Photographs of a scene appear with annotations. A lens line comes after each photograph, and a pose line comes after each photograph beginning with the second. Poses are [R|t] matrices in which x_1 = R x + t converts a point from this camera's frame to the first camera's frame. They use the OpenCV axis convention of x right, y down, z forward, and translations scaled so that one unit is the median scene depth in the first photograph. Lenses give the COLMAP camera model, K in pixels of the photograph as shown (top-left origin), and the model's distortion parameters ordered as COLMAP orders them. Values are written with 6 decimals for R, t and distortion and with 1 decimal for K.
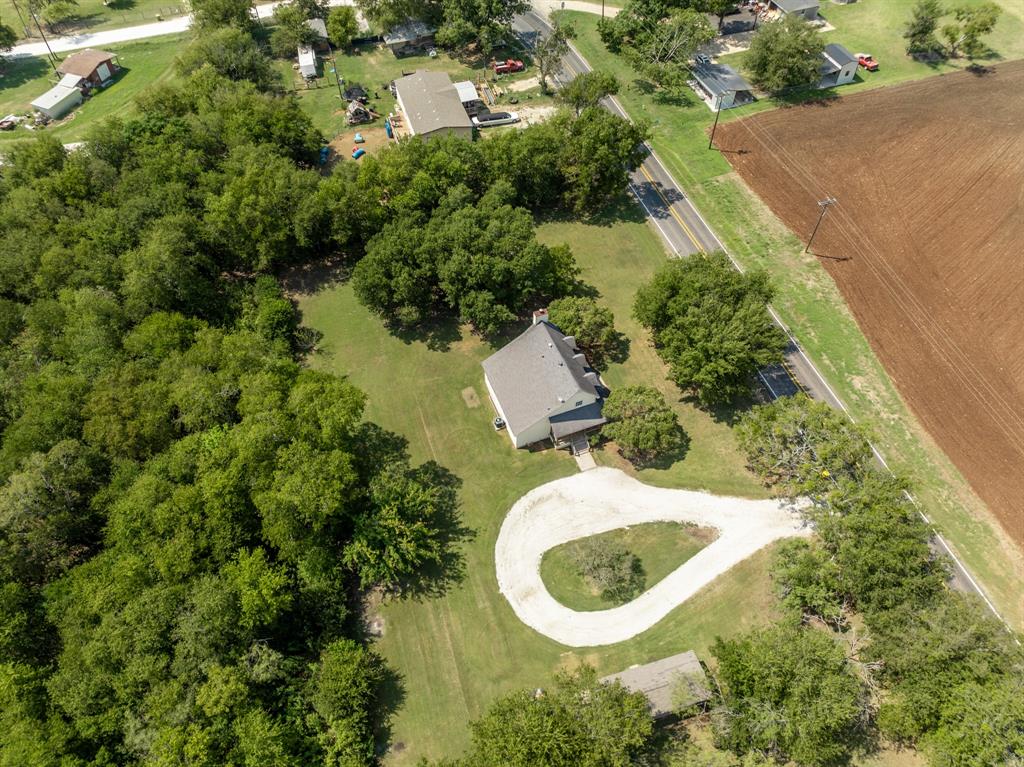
lens RADIAL K [[731.2, 0, 516.5], [0, 731.2, 379.5], [0, 0, 1]] dist [-0.036810, 0.025419]
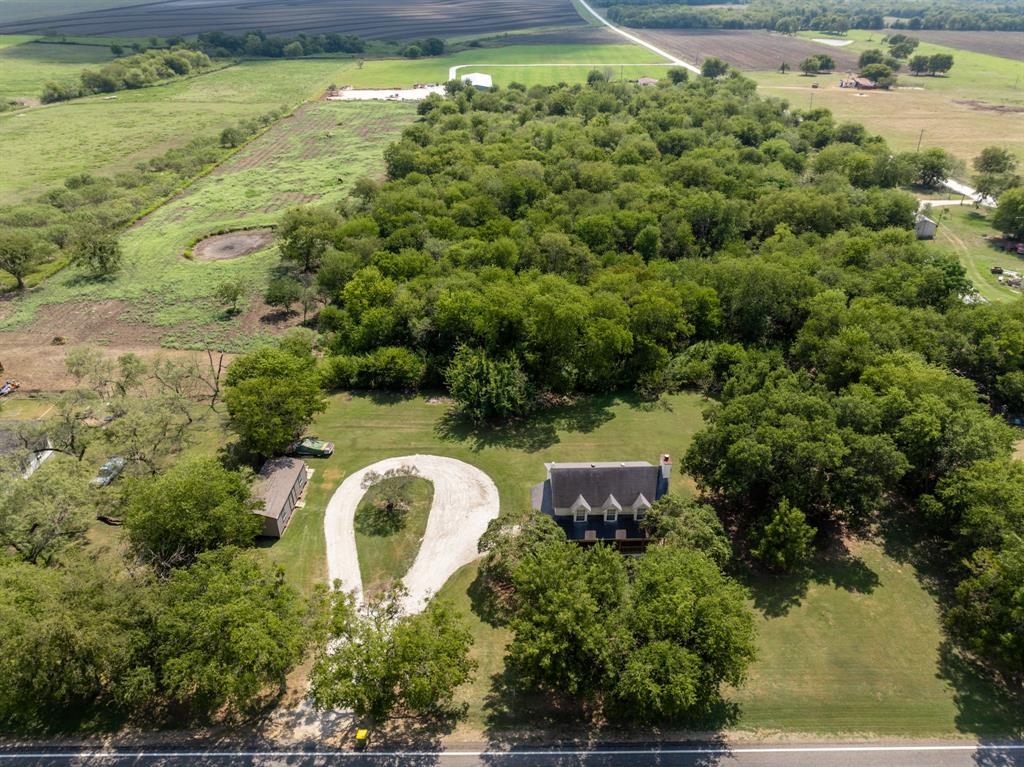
lens RADIAL K [[718.4, 0, 514.8], [0, 718.4, 382.1], [0, 0, 1]] dist [-0.035355, 0.024011]
pose [[-0.319797, 0.486260, -0.813192, 0.616557], [-0.752373, 0.391346, 0.529890, -0.371018], [0.575904, 0.781281, 0.240697, 0.541775]]
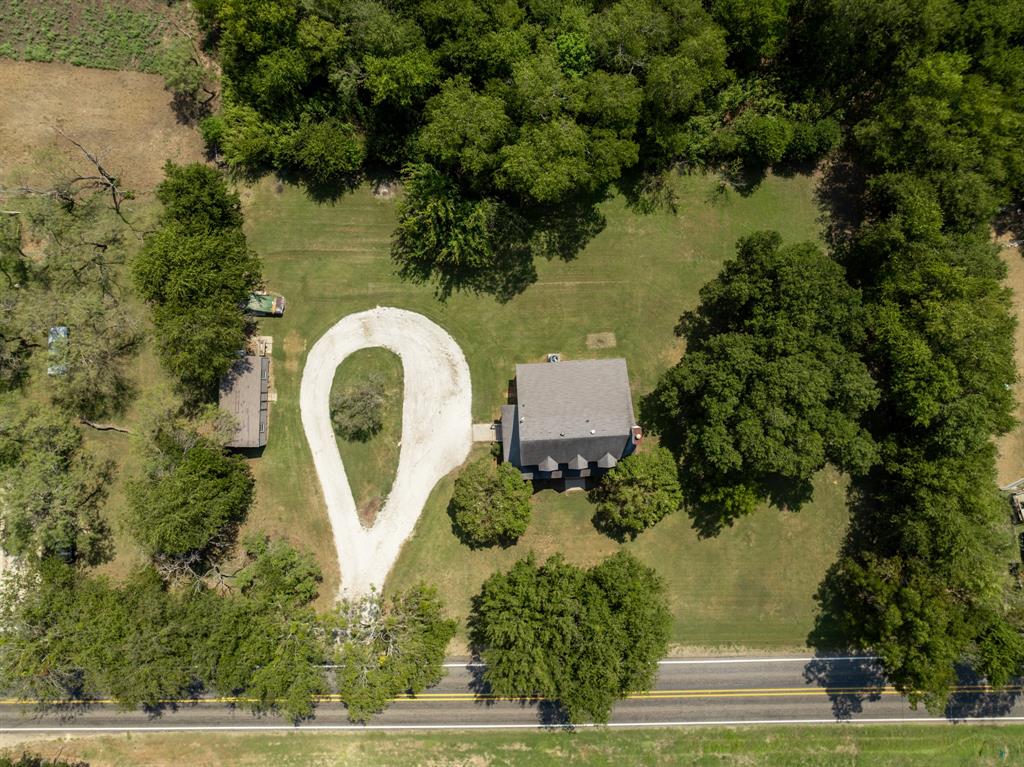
lens RADIAL K [[718.4, 0, 514.8], [0, 718.4, 382.1], [0, 0, 1]] dist [-0.035355, 0.024011]
pose [[-0.307095, 0.951669, 0.004249, 0.012996], [-0.747868, -0.244087, 0.617346, -0.404349], [0.588546, 0.186406, 0.786681, 0.233938]]
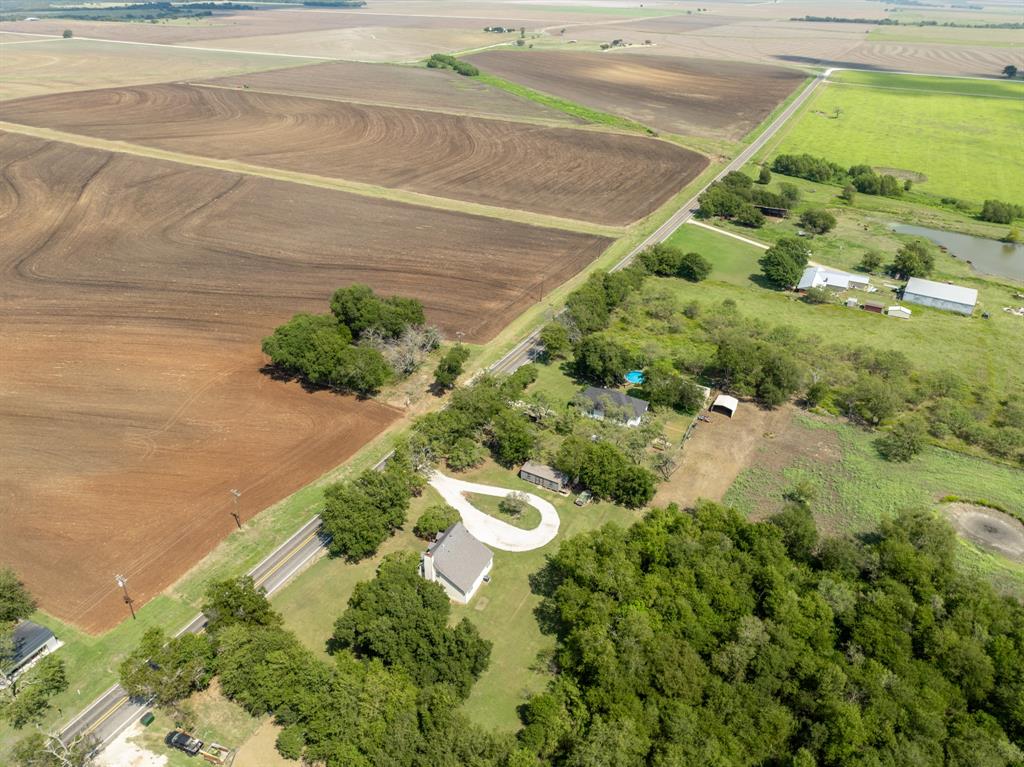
lens RADIAL K [[718.4, 0, 514.8], [0, 718.4, 382.1], [0, 0, 1]] dist [-0.035355, 0.024011]
pose [[-0.691421, -0.369441, 0.620847, -0.770218], [0.559434, 0.269972, 0.783676, -1.094018], [-0.457133, 0.889173, 0.020014, 0.483001]]
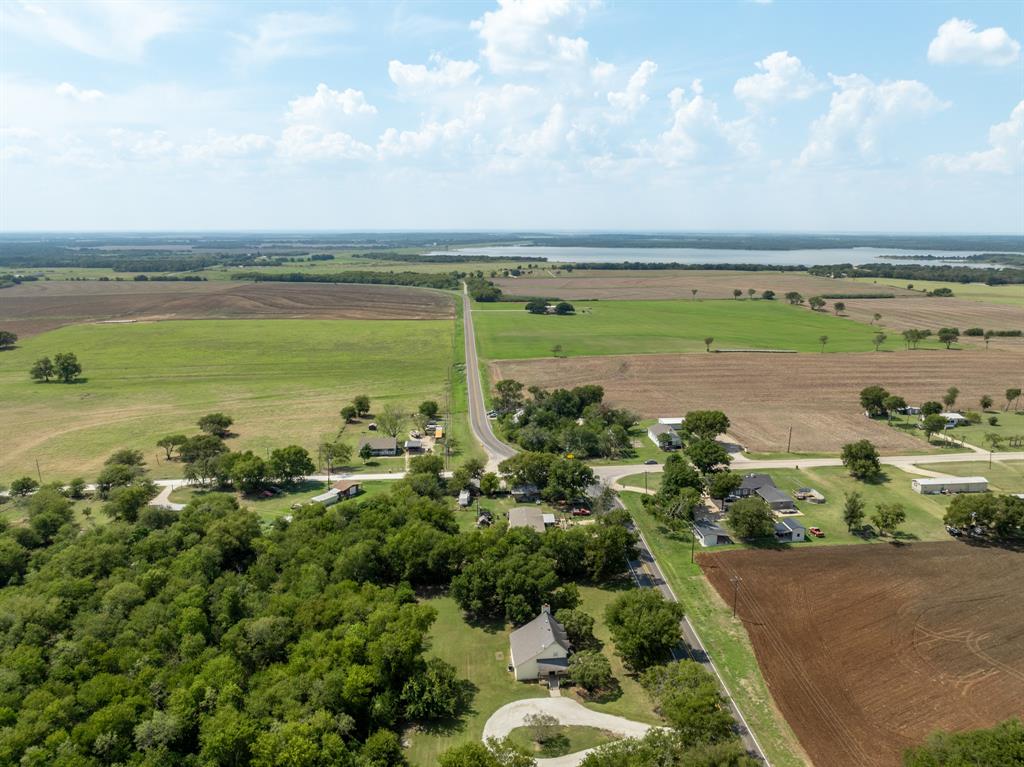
lens RADIAL K [[731.2, 0, 516.5], [0, 731.2, 379.5], [0, 0, 1]] dist [-0.036810, 0.025419]
pose [[0.966941, 0.053073, -0.249416, 0.319926], [-0.201305, 0.759269, -0.618859, 0.509105], [0.156529, 0.648609, 0.744852, -0.573306]]
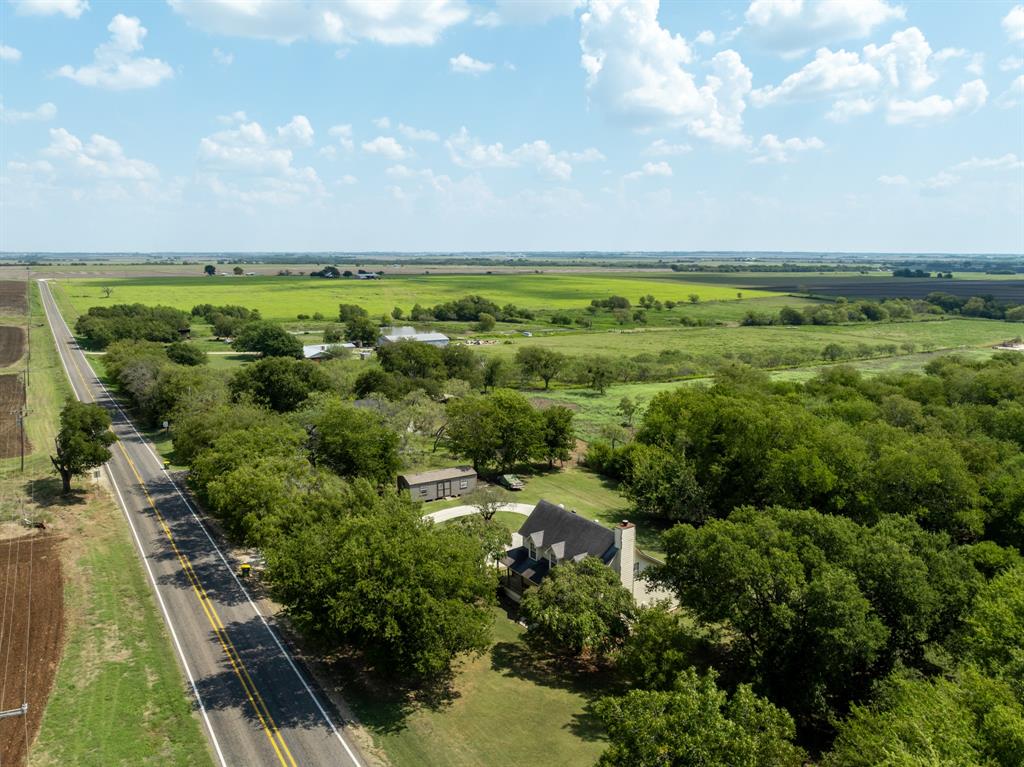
lens RADIAL K [[731.2, 0, 516.5], [0, 731.2, 379.5], [0, 0, 1]] dist [-0.036810, 0.025419]
pose [[-0.968387, 0.040239, -0.246185, 0.257529], [-0.198208, 0.475093, 0.857322, -0.632214], [0.151459, 0.879015, -0.452098, 1.010143]]
